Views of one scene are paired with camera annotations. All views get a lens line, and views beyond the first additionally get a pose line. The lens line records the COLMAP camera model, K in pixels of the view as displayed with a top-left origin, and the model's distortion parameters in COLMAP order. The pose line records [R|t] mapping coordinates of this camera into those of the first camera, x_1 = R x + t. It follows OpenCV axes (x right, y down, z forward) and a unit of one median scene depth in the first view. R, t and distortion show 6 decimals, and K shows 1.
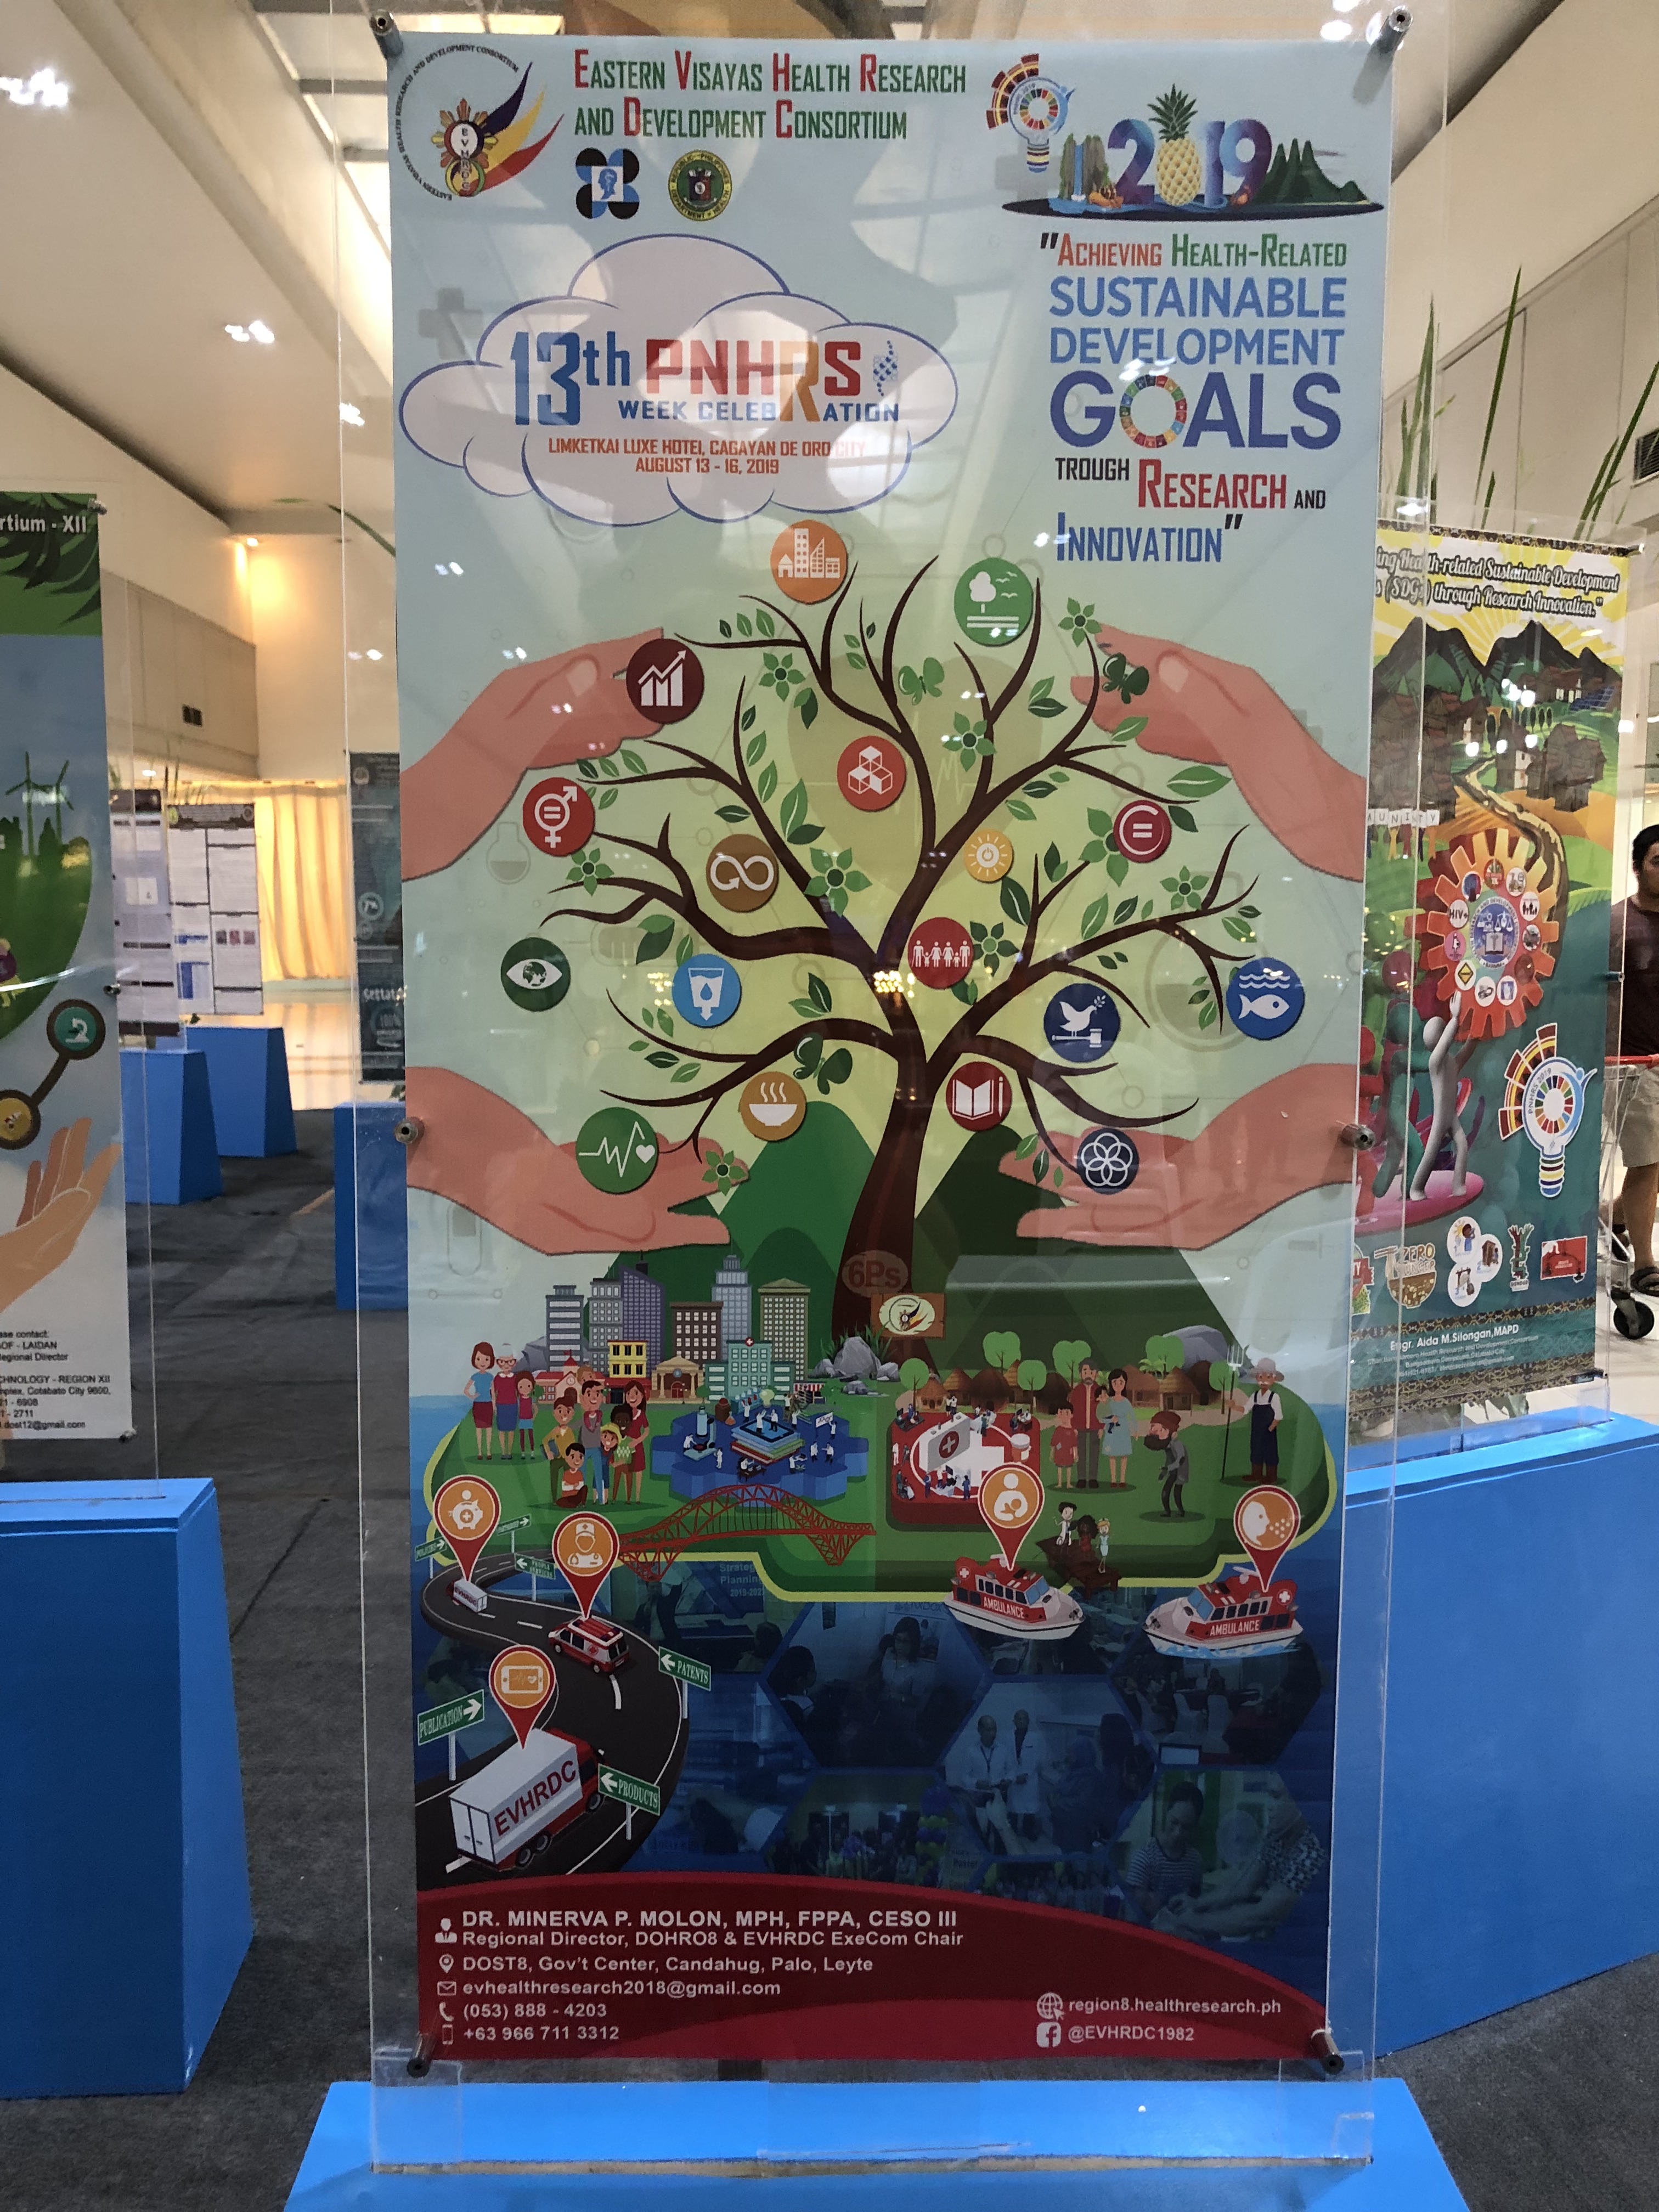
lens RADIAL K [[1836.4, 0, 825.4], [0, 1836.4, 1123.6], [0, 0, 1]] dist [0.038757, -0.048844]
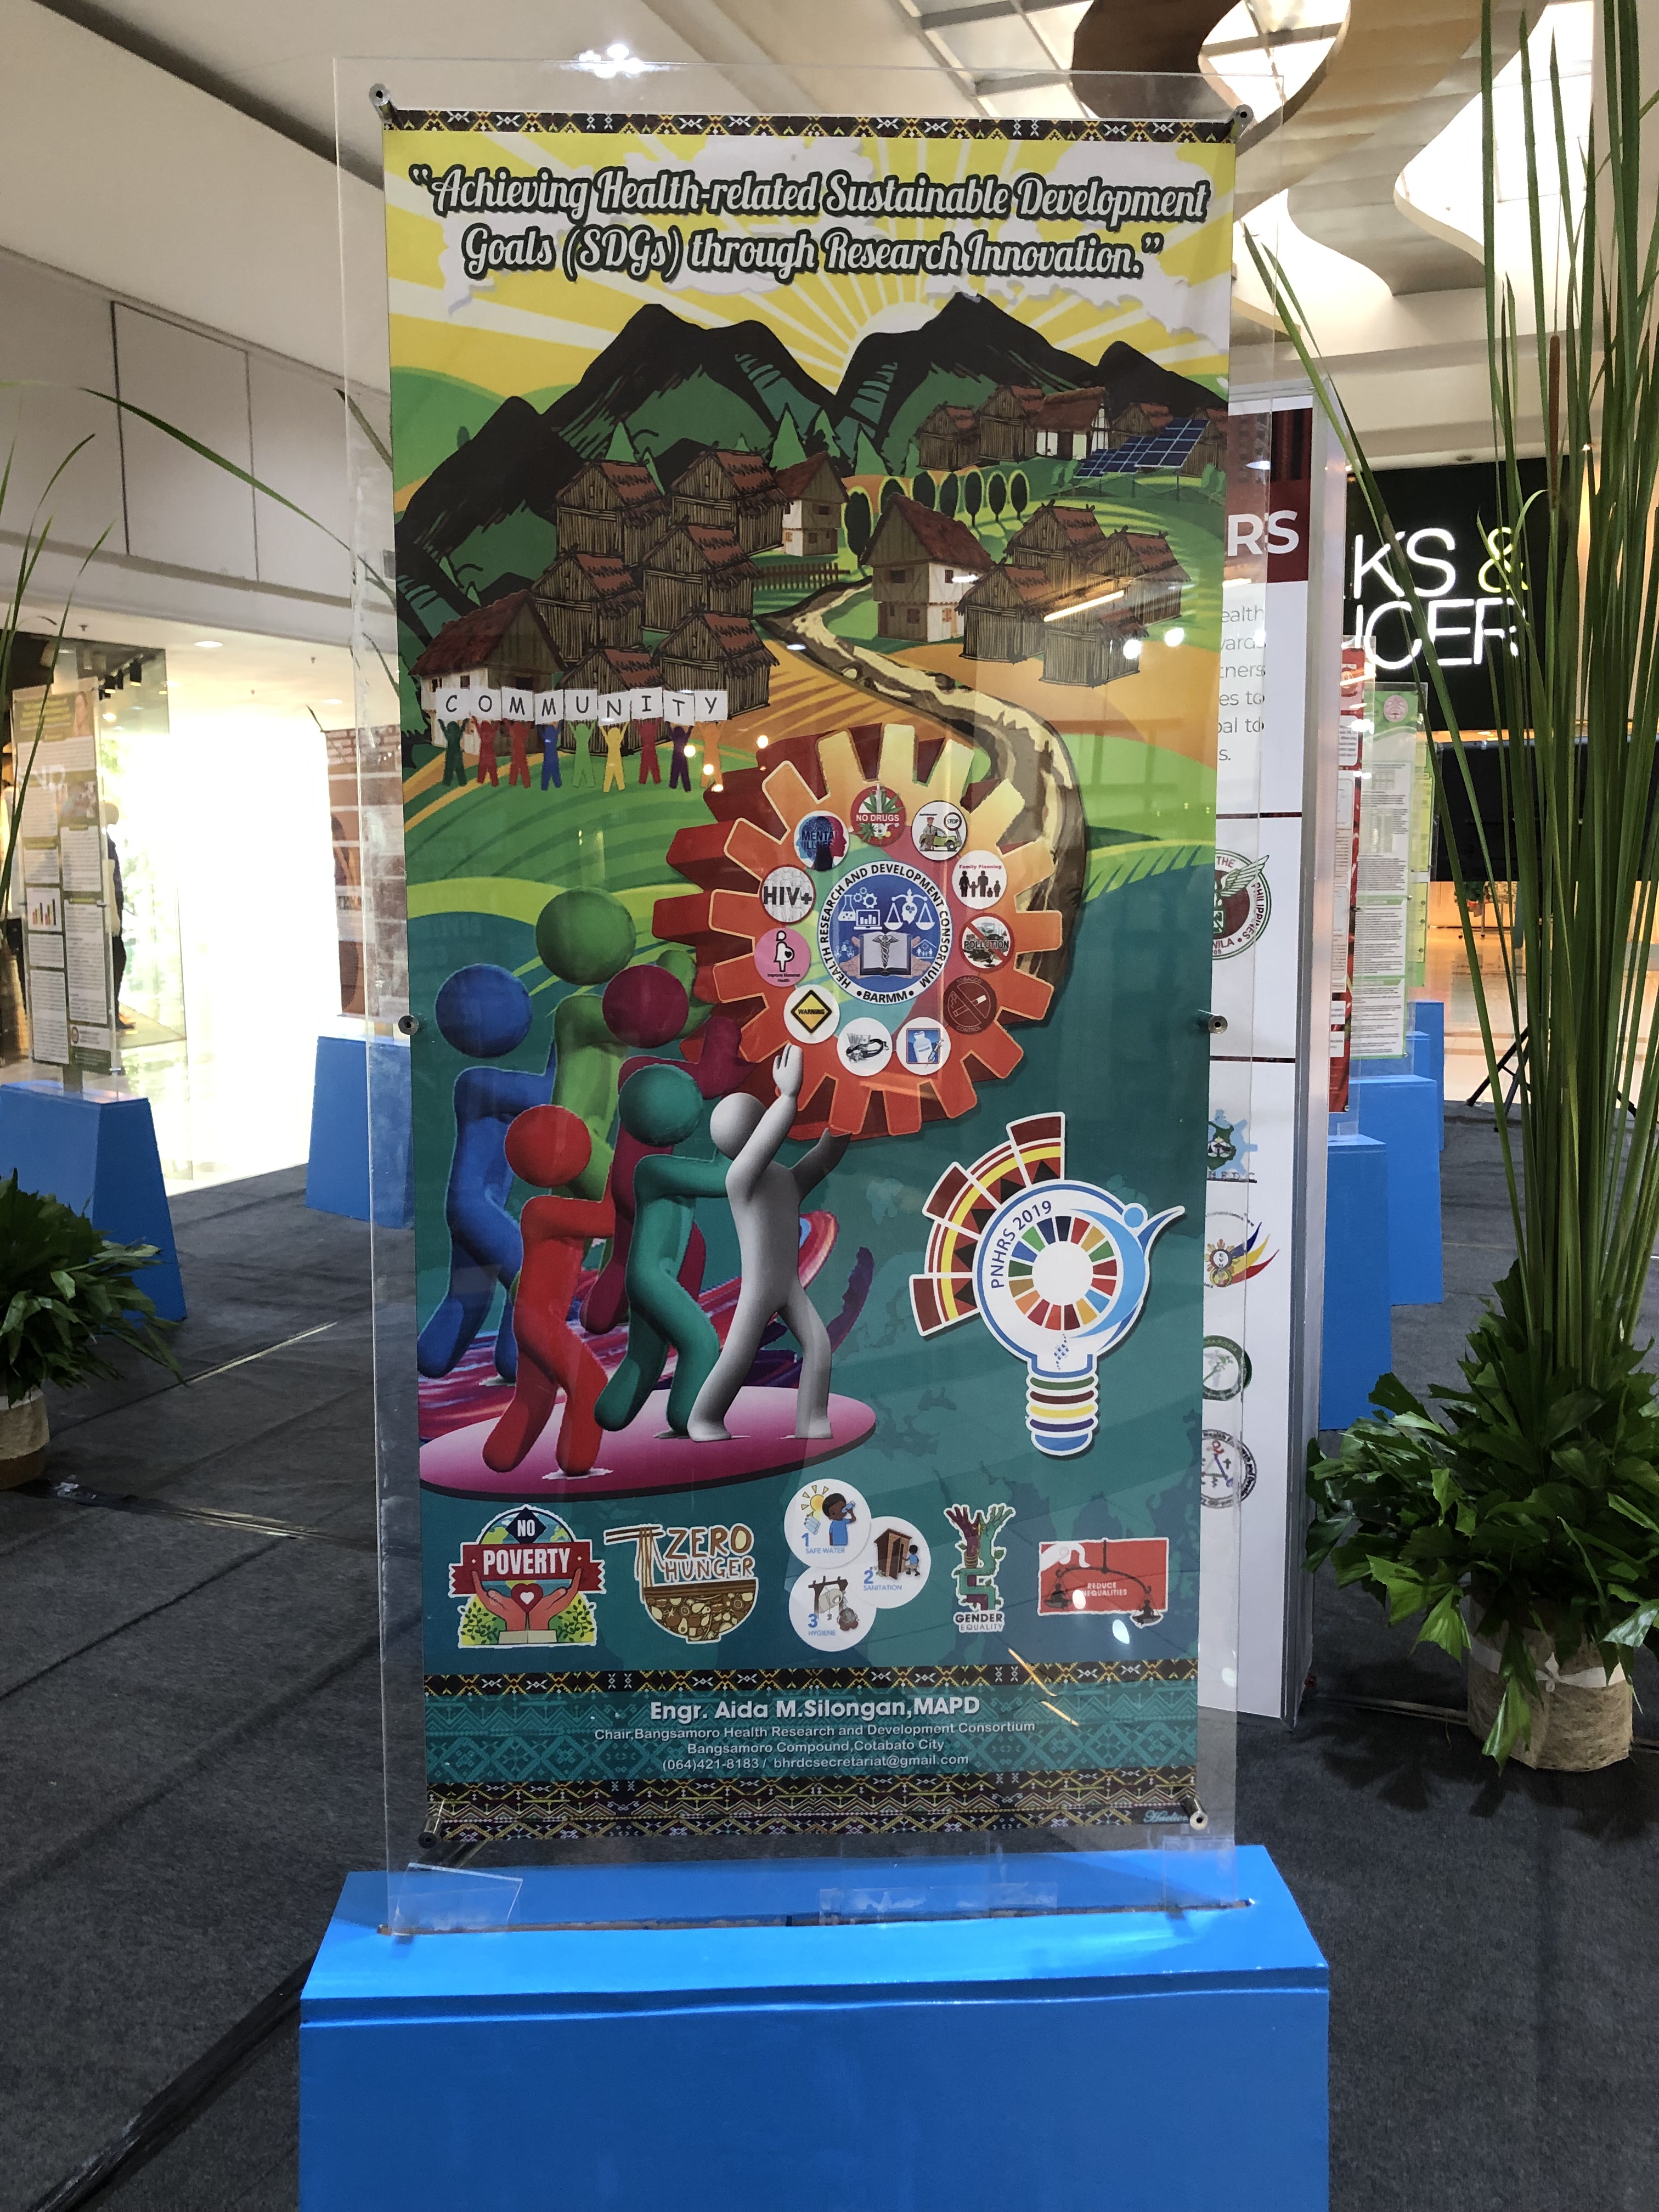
lens RADIAL K [[1836.4, 0, 816.7], [0, 1836.4, 1096.7], [0, 0, 1]] dist [0.038757, -0.048844]
pose [[0.912501, 0.051529, -0.405816, 0.996228], [-0.047250, 0.998671, 0.020564, -0.122222], [0.406336, 0.000410, 0.913724, 0.962048]]
